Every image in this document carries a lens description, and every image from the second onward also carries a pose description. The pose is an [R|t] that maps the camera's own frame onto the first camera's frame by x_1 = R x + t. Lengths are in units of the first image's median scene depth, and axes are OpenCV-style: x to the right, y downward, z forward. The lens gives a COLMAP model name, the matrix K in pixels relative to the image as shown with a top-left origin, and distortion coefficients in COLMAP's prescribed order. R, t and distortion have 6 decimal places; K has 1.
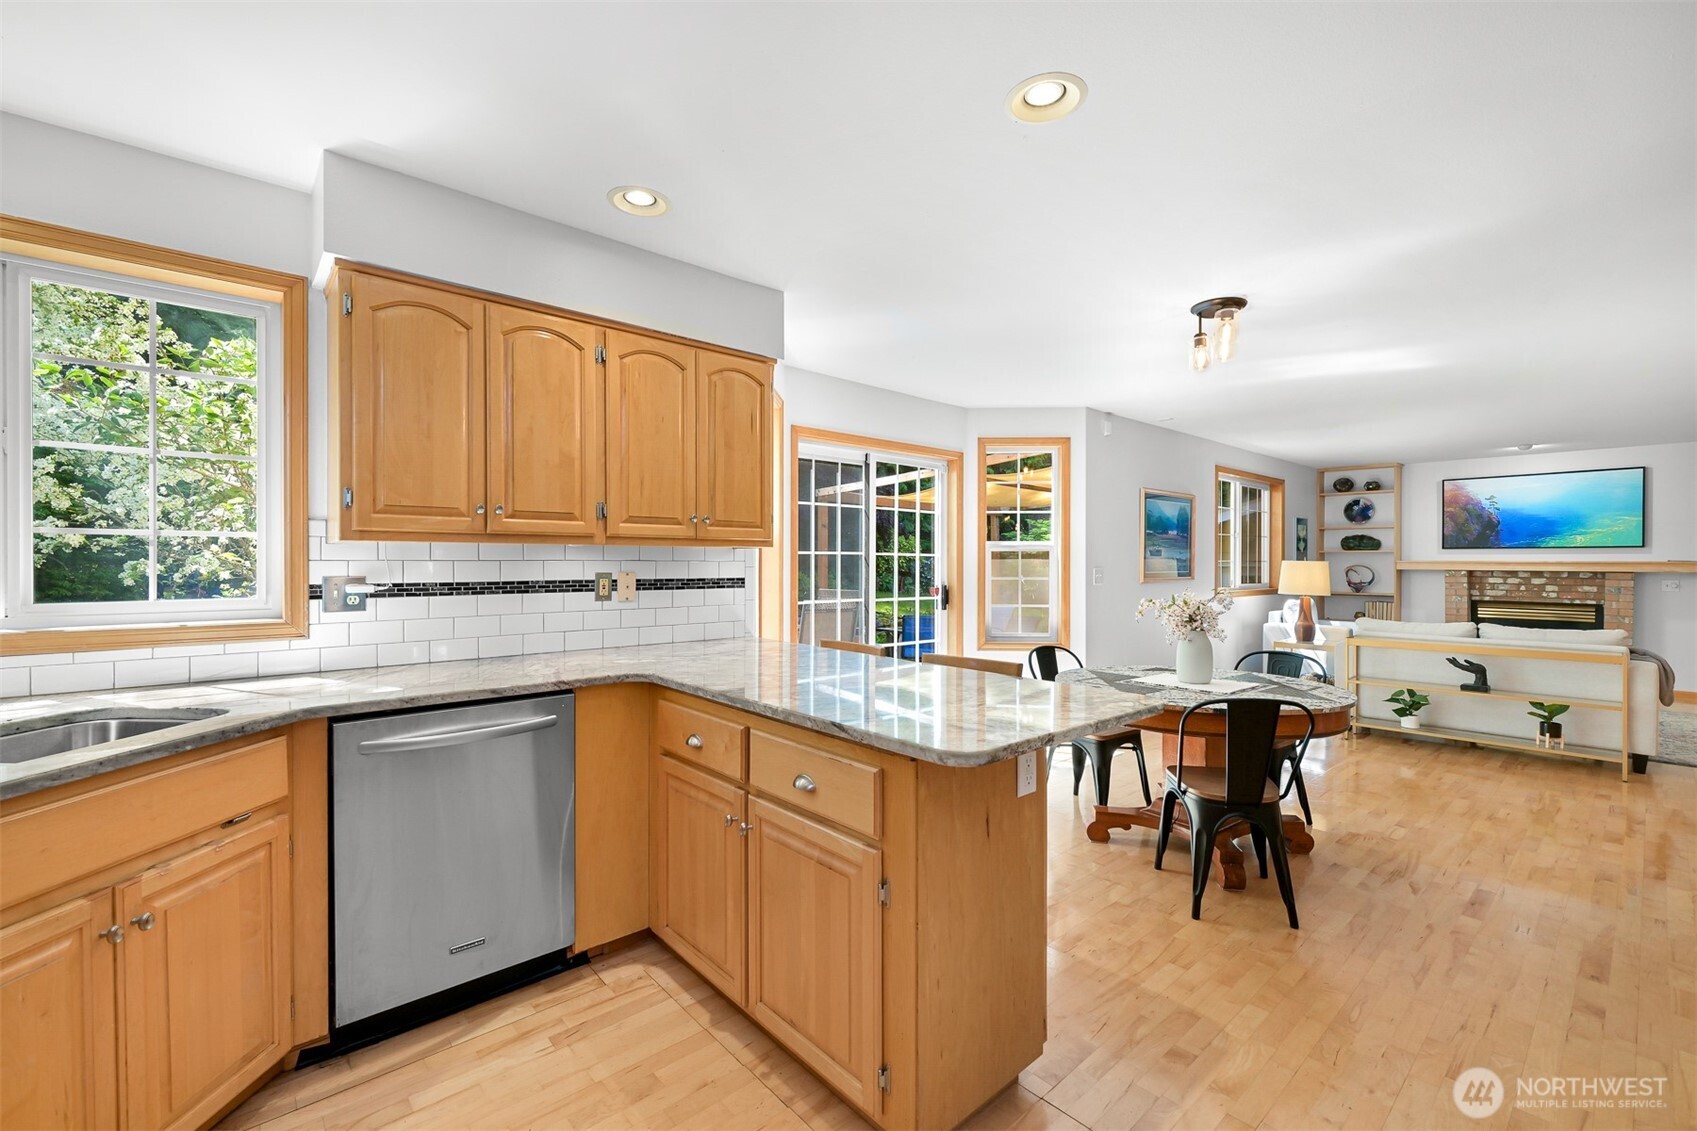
lens RADIAL K [[709.6, 0, 857.1], [0, 709.6, 567.0], [0, 0, 1]] dist [-0.002226, 0.001480]
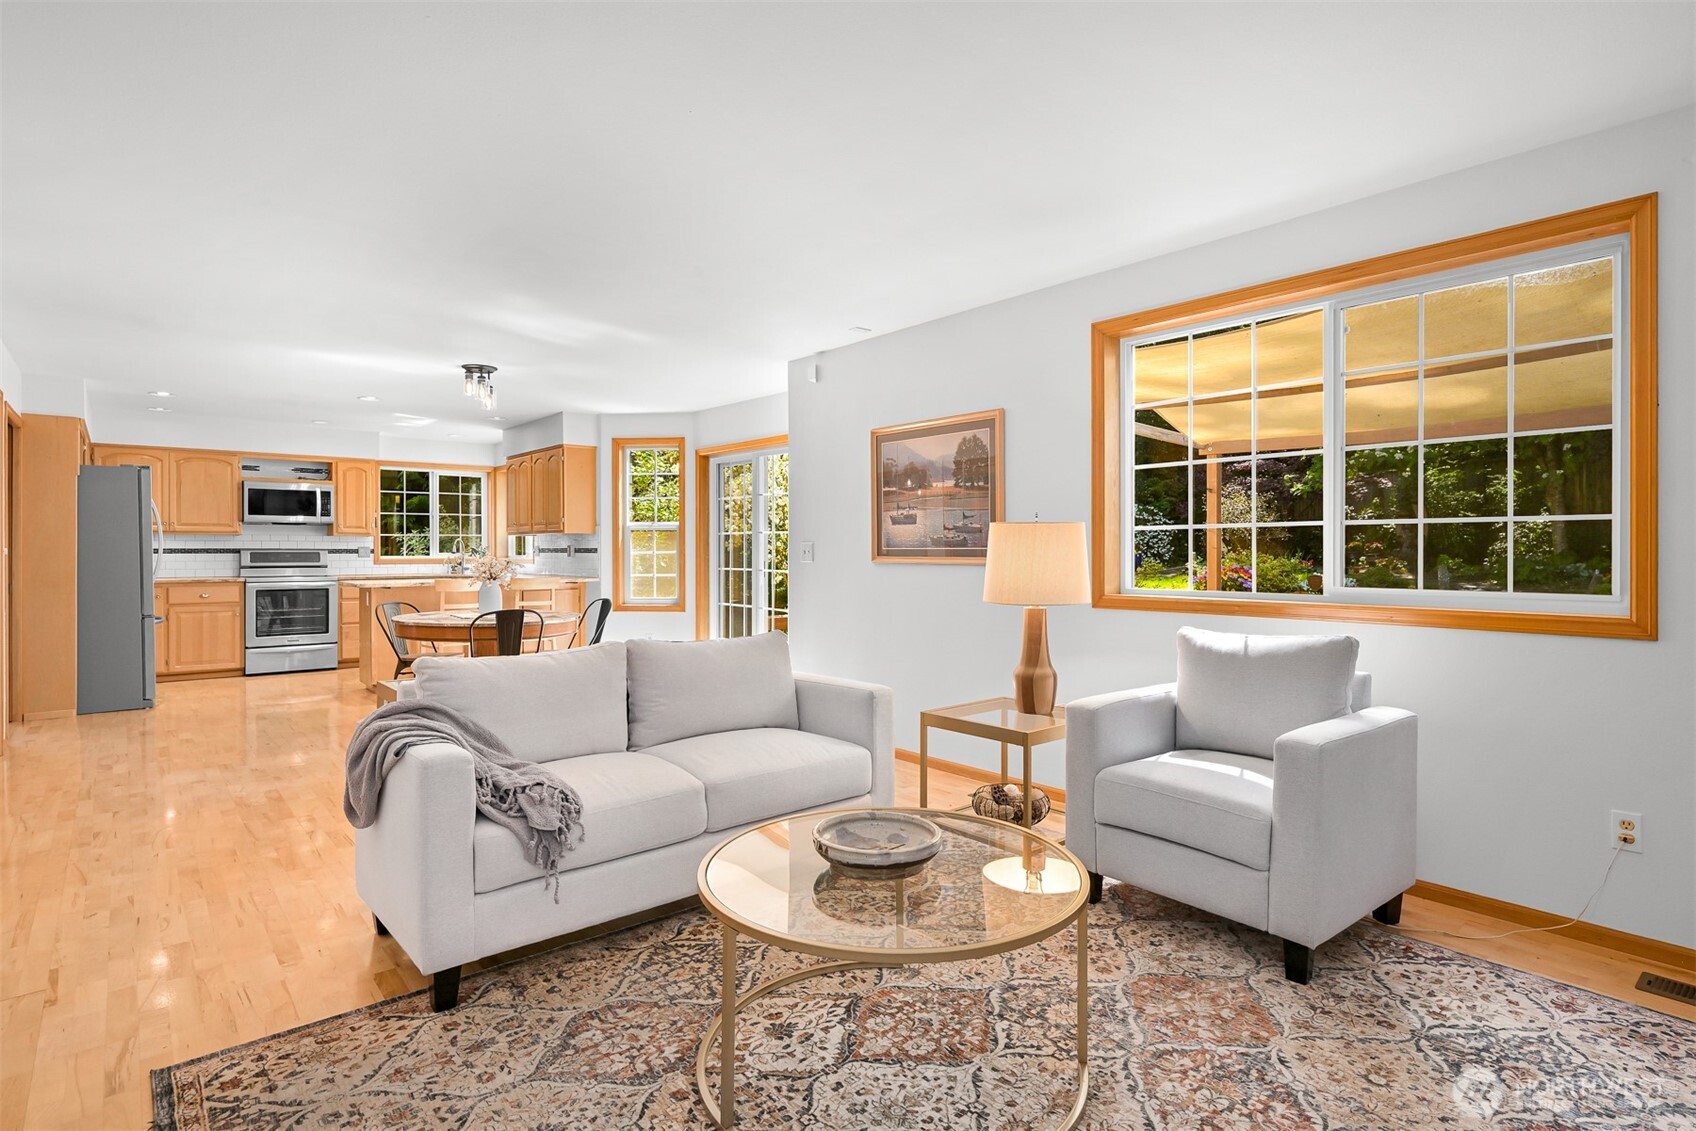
lens RADIAL K [[869.2, 0, 847.2], [0, 869.2, 555.6], [0, 0, 1]] dist [0.005298, -0.002055]
pose [[-0.018344, 0.006457, -0.999811, 1.043826], [-0.004282, 0.999969, 0.006536, 0.008093], [0.999823, 0.004401, -0.018316, 0.803614]]
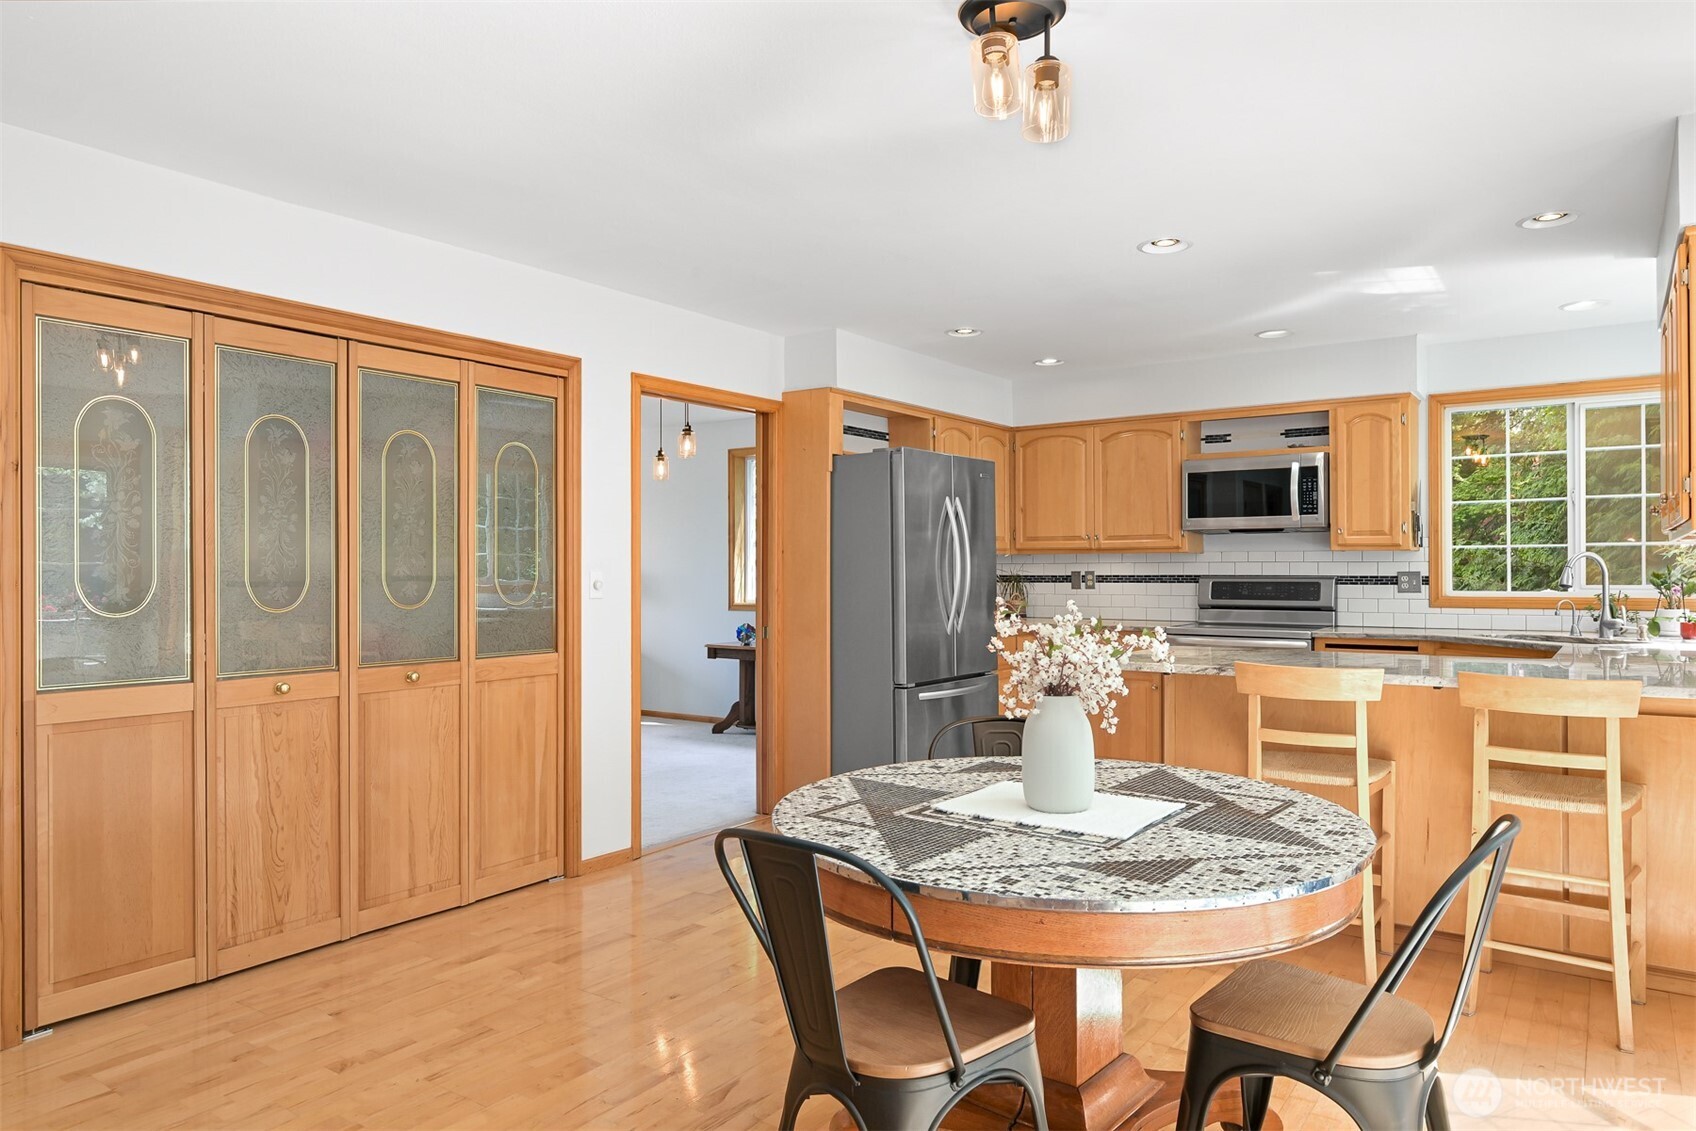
lens RADIAL K [[1076.4, 0, 846.6], [0, 1076.4, 567.6], [0, 0, 1]] dist [-0.012878, 0.000495]
pose [[-0.975615, 0.002110, -0.219481, 0.336520], [0.001443, 0.999994, 0.003200, 0.000411], [0.219486, 0.002805, -0.975612, 0.745097]]
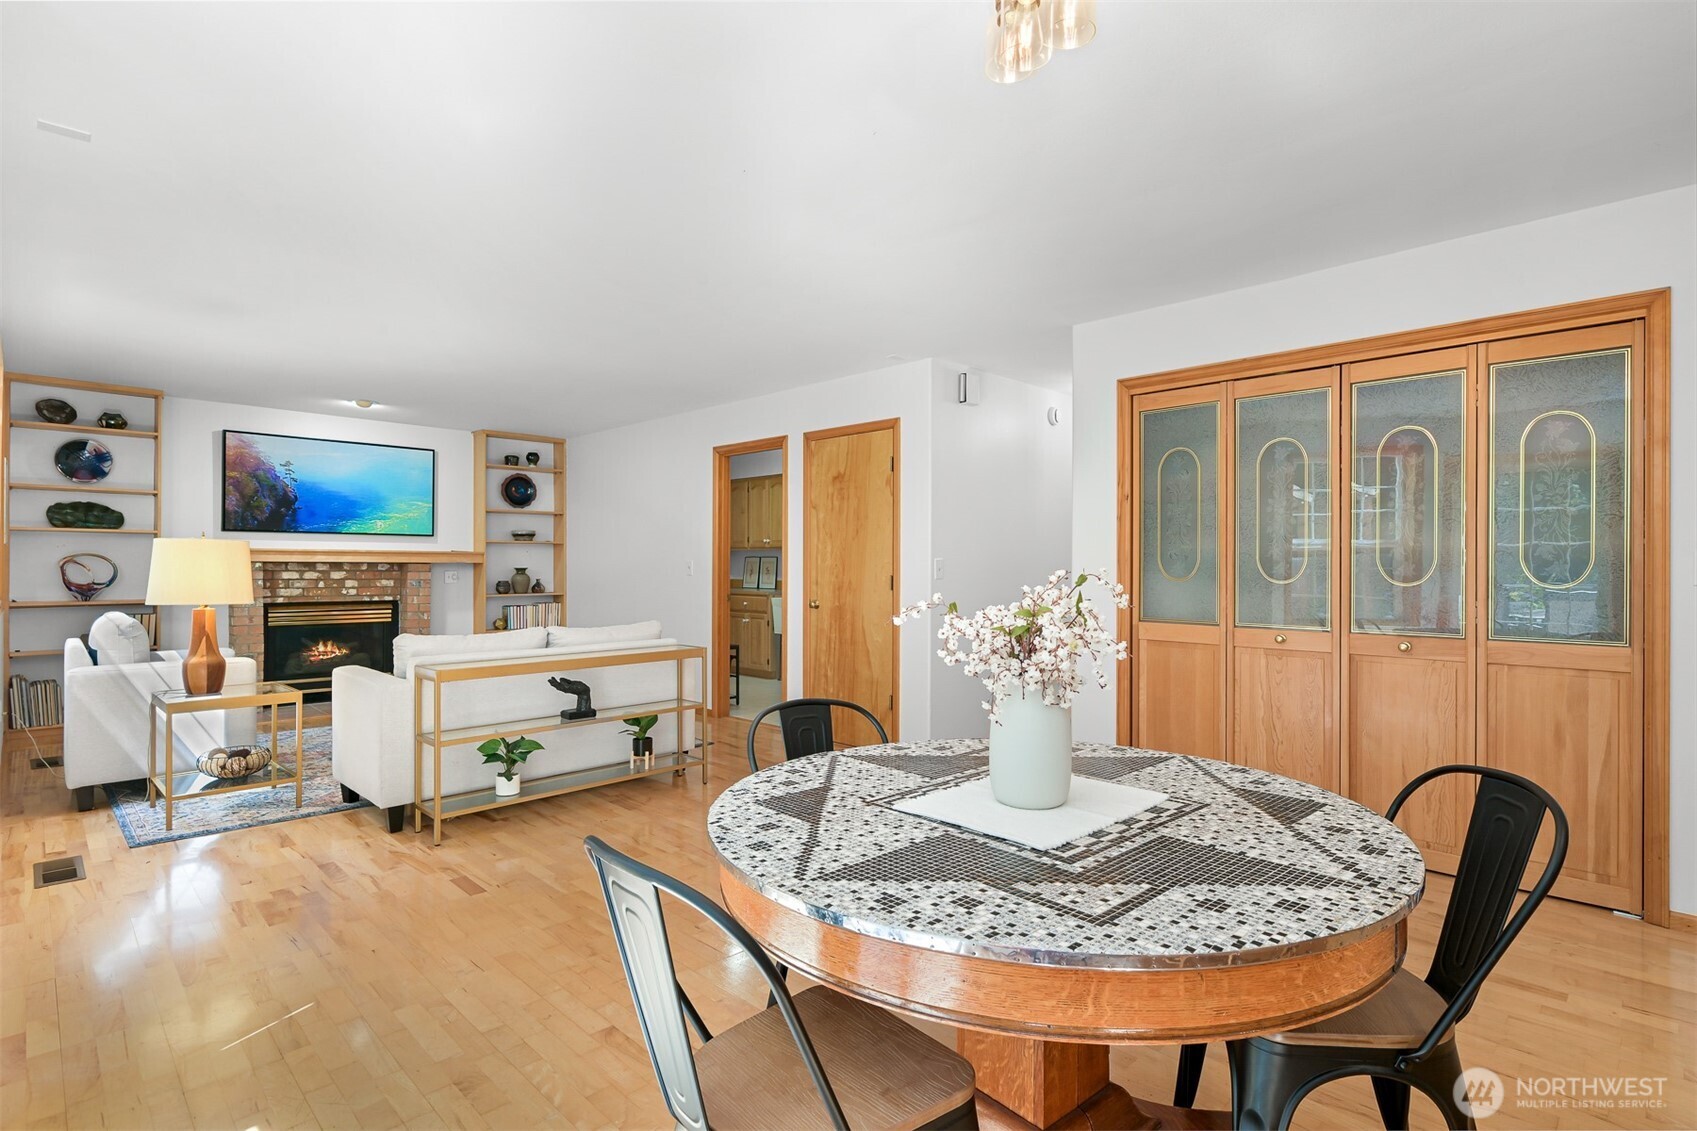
lens RADIAL K [[833.5, 0, 851.5], [0, 833.5, 560.0], [0, 0, 1]] dist [-0.006434, 0.000492]
pose [[-0.055080, 0.004752, 0.998471, -0.009826], [0.002504, 0.999986, -0.004621, 0.009425], [-0.998479, 0.002246, -0.055091, 0.509631]]
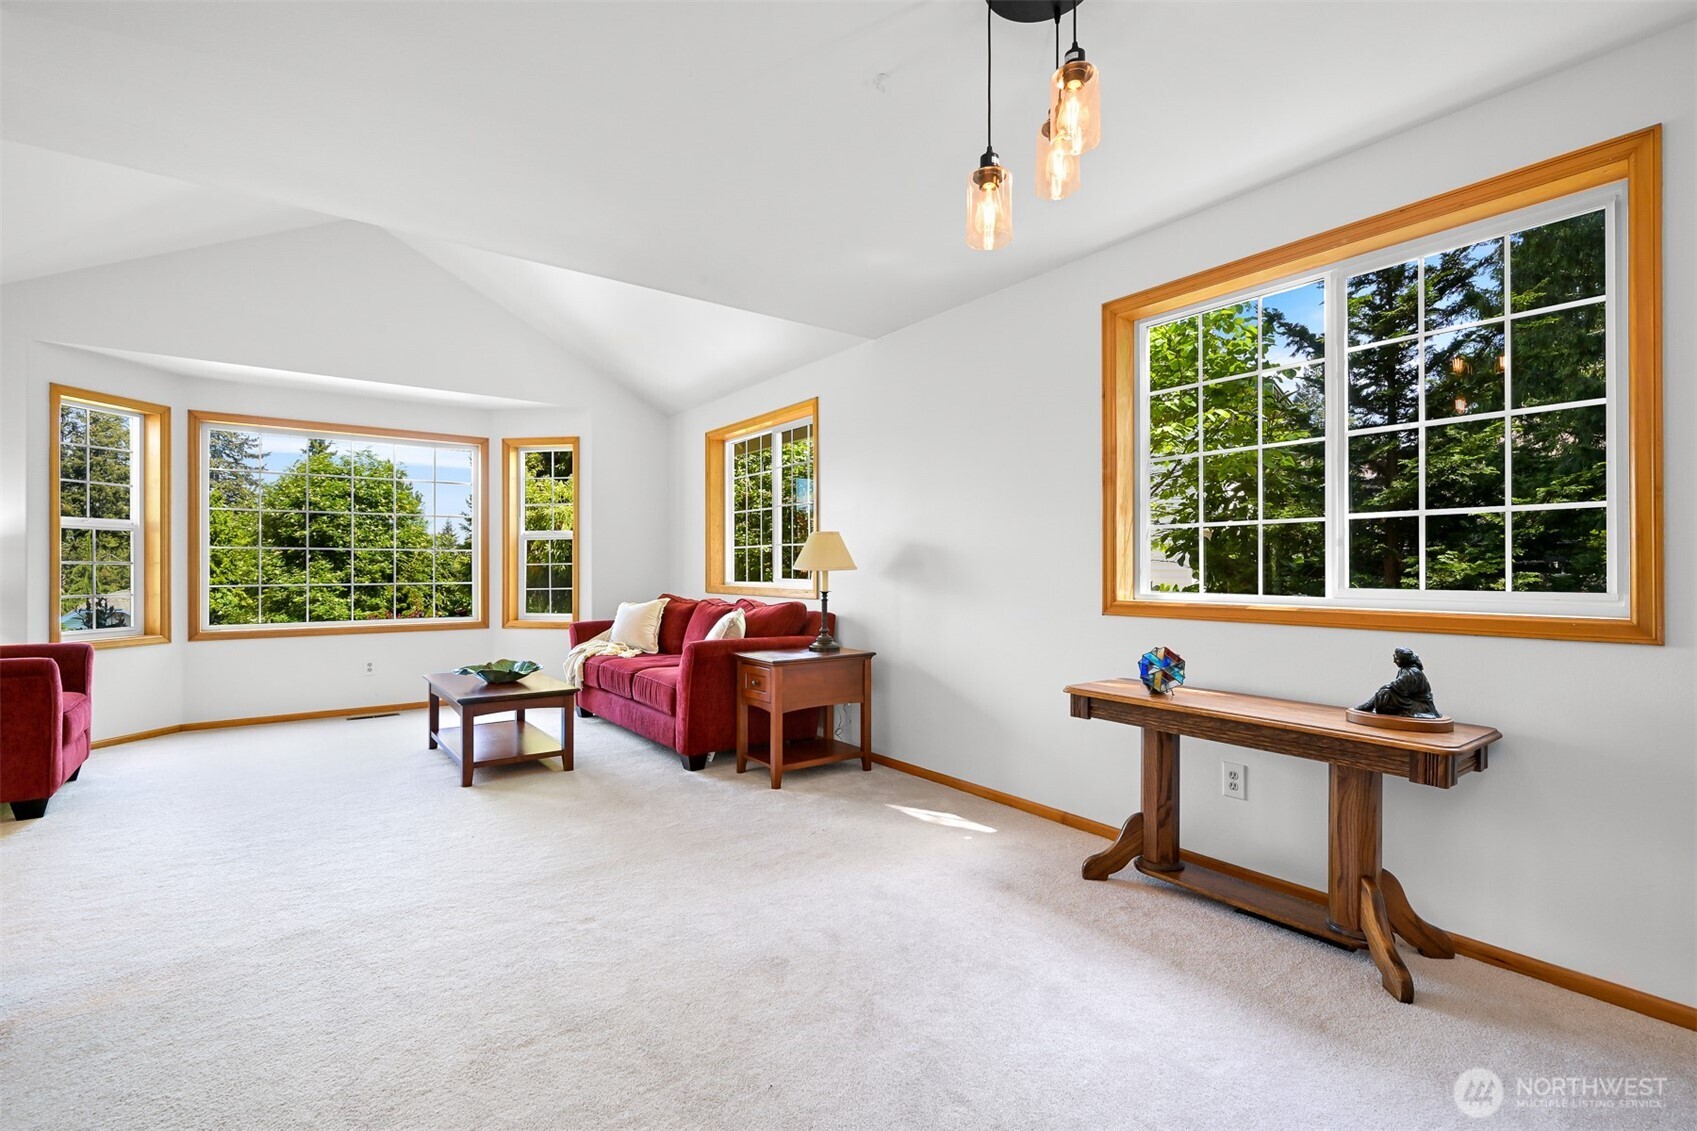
lens RADIAL K [[761.8, 0, 849.0], [0, 761.8, 565.3], [0, 0, 1]] dist [0.001835, 0.000691]
pose [[-0.996518, 0.000495, 0.083378, 0.309871], [0.000494, 1.000000, -0.000027, 0.023426], [-0.083378, 0.000015, -0.996518, -0.014420]]
